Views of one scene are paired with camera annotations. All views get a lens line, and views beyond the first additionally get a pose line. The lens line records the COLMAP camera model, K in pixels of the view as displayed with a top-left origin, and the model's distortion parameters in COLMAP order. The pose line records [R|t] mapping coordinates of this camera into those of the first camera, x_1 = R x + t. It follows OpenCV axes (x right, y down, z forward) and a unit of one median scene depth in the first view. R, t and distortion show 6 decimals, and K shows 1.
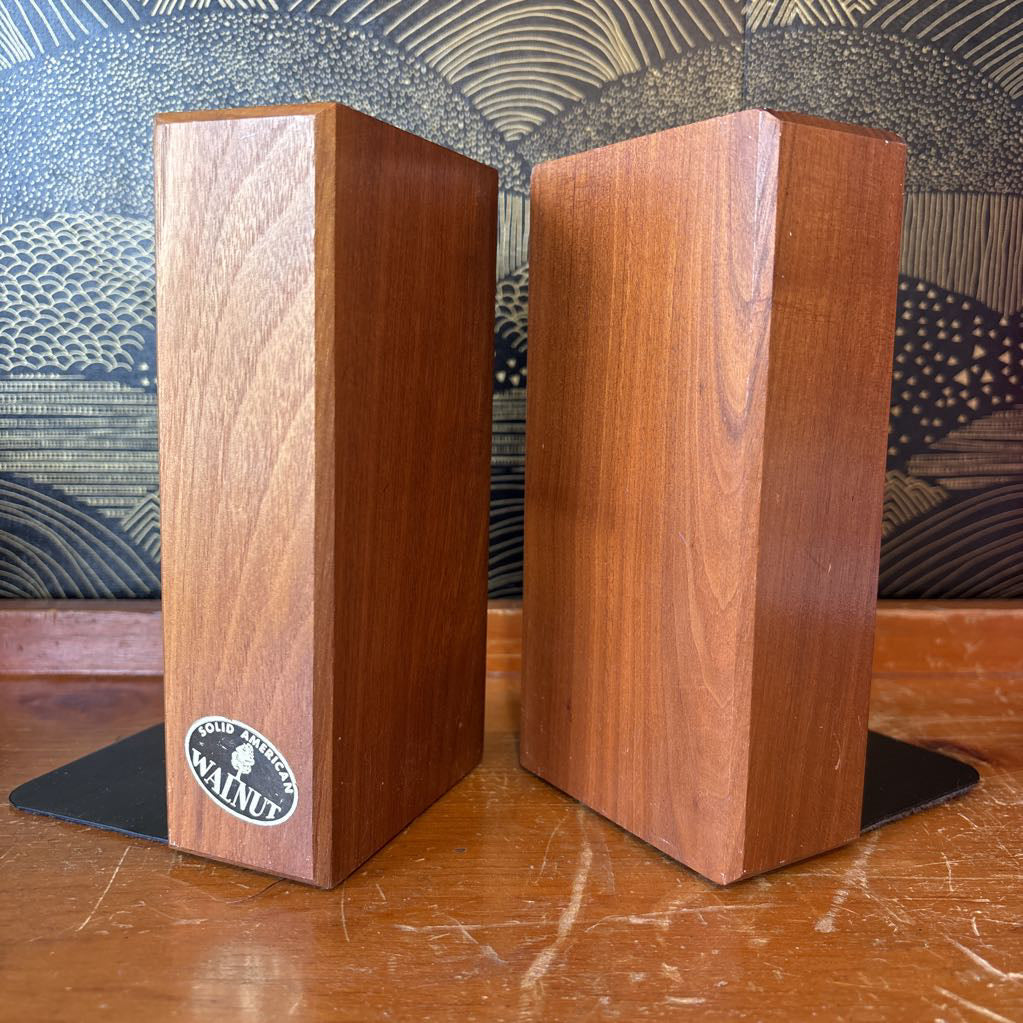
lens RADIAL K [[1094.7, 0, 514.5], [0, 1094.7, 518.3], [0, 0, 1]] dist [0.007262, 0.000000]
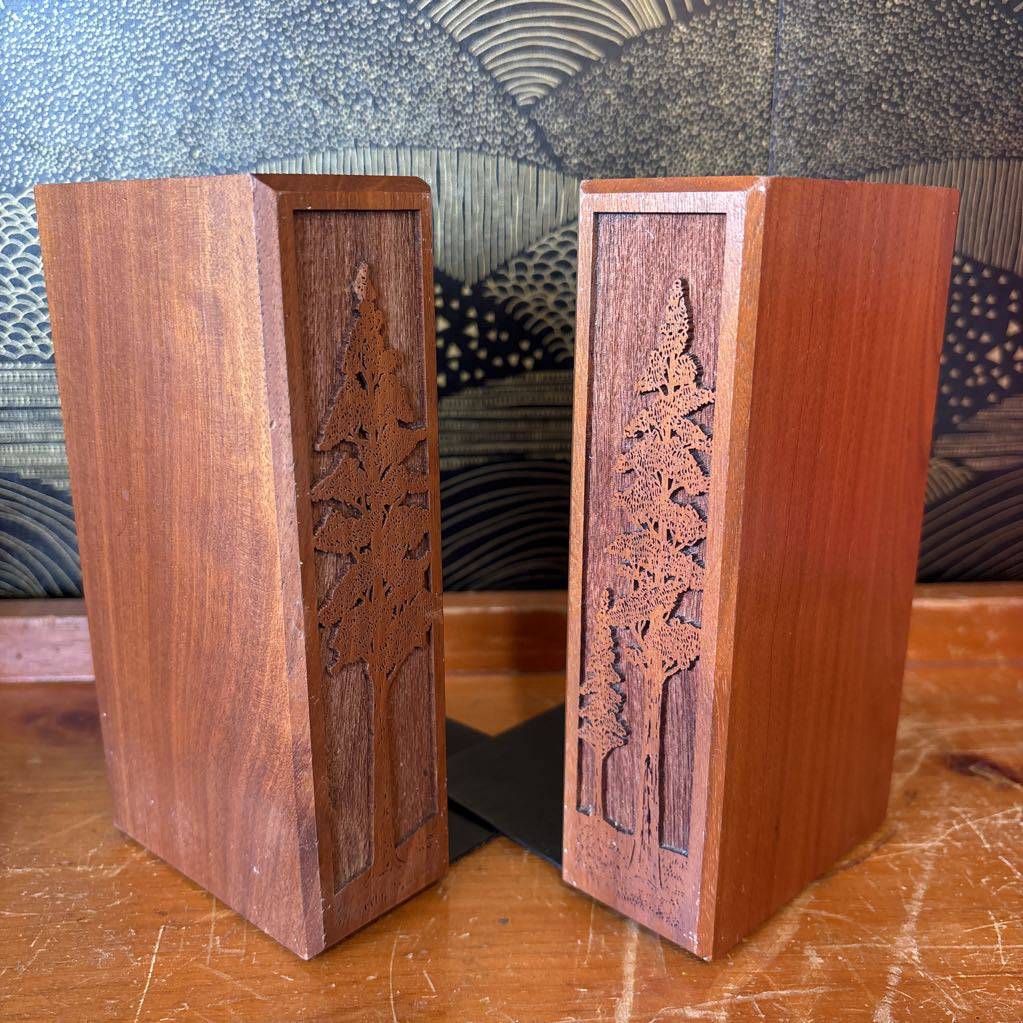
lens RADIAL K [[1094.7, 0, 515.0], [0, 1094.7, 519.9], [0, 0, 1]] dist [0.007262, 0.000000]
pose [[0.999540, -0.012157, 0.027777, -0.040302], [0.008658, 0.992393, 0.122804, -0.112235], [-0.029058, -0.122507, 0.992042, 0.047056]]
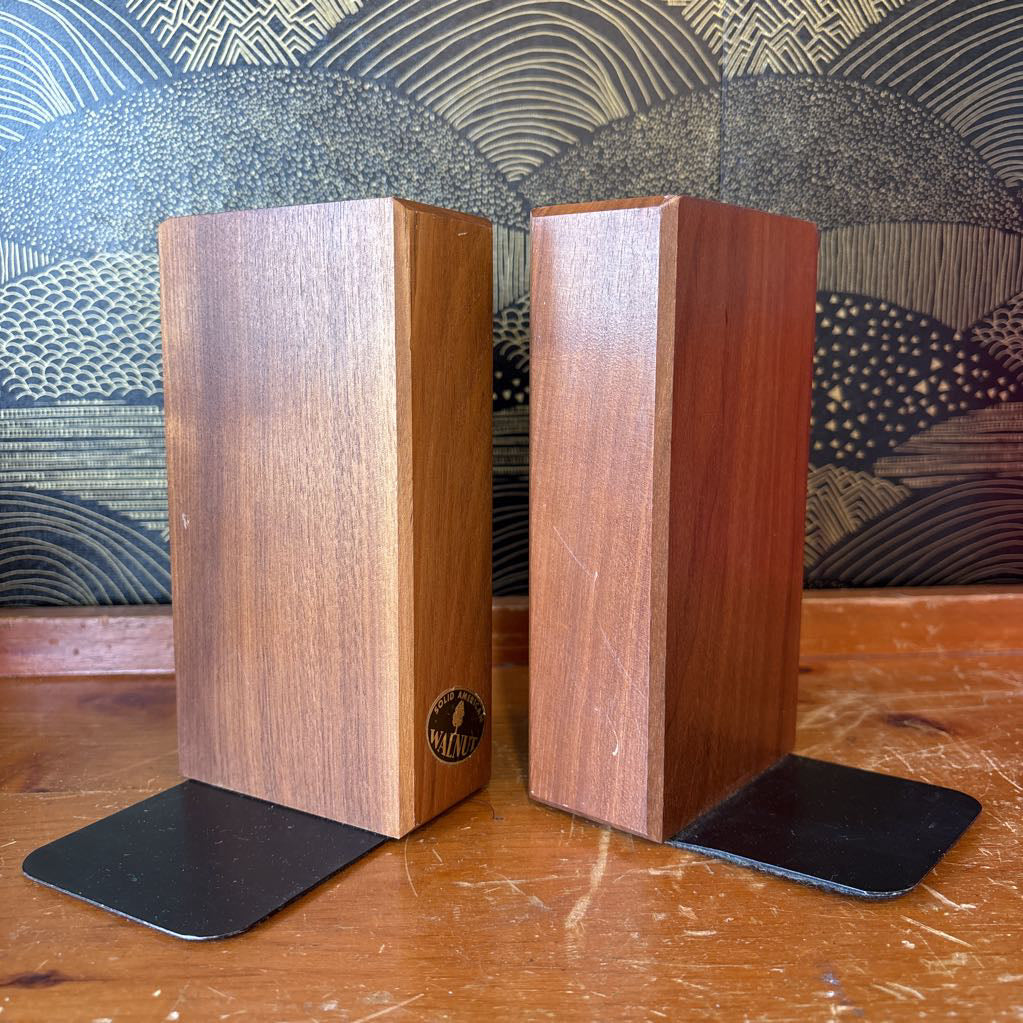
lens RADIAL K [[1094.7, 0, 518.0], [0, 1094.7, 514.2], [0, 0, 1]] dist [0.007262, 0.000000]
pose [[0.999385, -0.021097, 0.028018, -0.035735], [0.020718, 0.999691, 0.013749, -0.024692], [-0.028299, -0.013160, 0.999513, -0.105702]]
